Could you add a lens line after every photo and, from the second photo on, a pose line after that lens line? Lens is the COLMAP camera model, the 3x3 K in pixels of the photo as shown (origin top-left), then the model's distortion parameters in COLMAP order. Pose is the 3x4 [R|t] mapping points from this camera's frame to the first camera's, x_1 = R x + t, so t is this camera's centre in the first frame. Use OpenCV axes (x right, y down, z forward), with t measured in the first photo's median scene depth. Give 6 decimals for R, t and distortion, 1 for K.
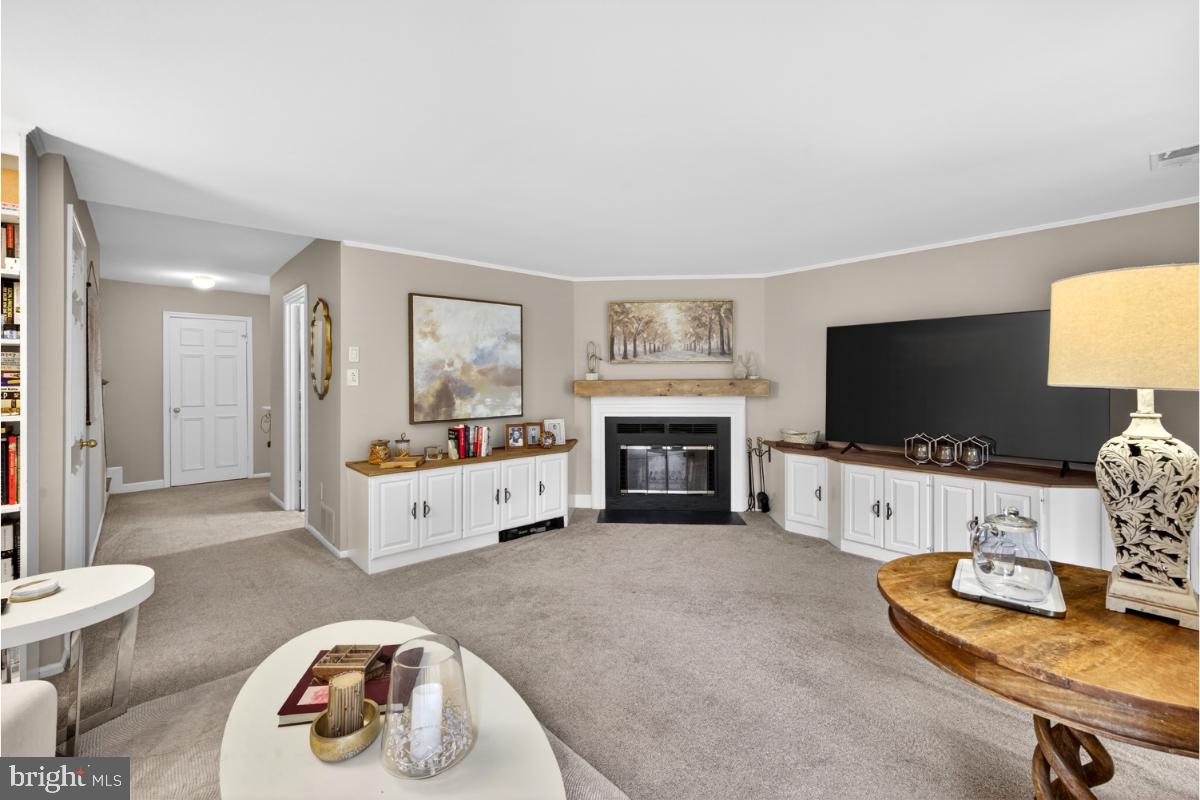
lens RADIAL K [[522.3, 0, 597.5], [0, 522.3, 384.7], [0, 0, 1]] dist [0.000754, -0.000111]
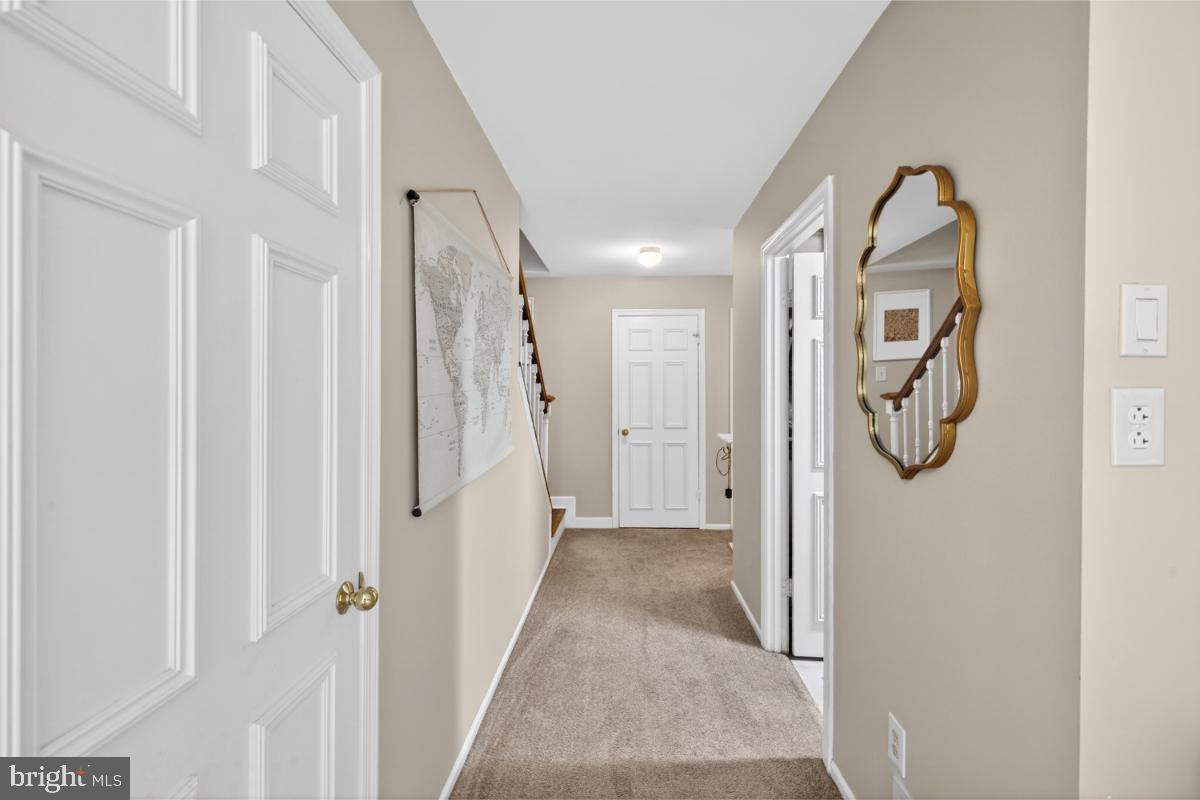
lens RADIAL K [[501.2, 0, 603.8], [0, 501.2, 395.8], [0, 0, 1]] dist [0.001752, -0.000459]
pose [[0.719637, 0.009302, -0.694288, -0.323761], [-0.000176, 0.999913, 0.013214, -0.019531], [0.694350, -0.009387, 0.719576, 0.466573]]
